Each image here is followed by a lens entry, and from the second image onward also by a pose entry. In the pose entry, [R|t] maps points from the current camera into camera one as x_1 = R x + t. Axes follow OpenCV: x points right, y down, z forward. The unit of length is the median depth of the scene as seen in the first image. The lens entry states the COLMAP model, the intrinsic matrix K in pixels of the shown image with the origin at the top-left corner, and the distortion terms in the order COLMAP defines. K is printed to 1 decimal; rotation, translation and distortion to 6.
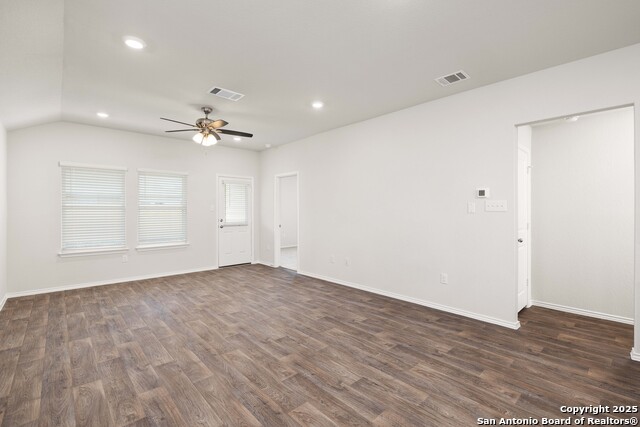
lens RADIAL K [[294.5, 0, 320.0], [0, 294.5, 213.5], [0, 0, 1]] dist [0.001289, -0.000045]
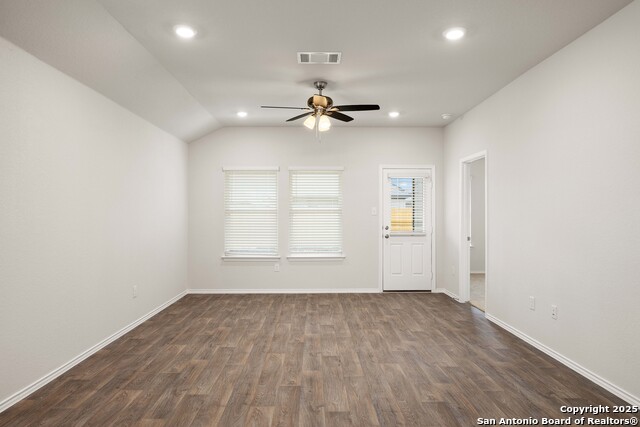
lens RADIAL K [[392.4, 0, 320.0], [0, 392.4, 213.5], [0, 0, 1]] dist [-0.001635, 0.001317]
pose [[0.742773, -0.001196, -0.669542, 0.325730], [-0.006228, 0.999943, -0.008695, -0.004700], [0.669514, 0.010628, 0.742724, 0.255221]]
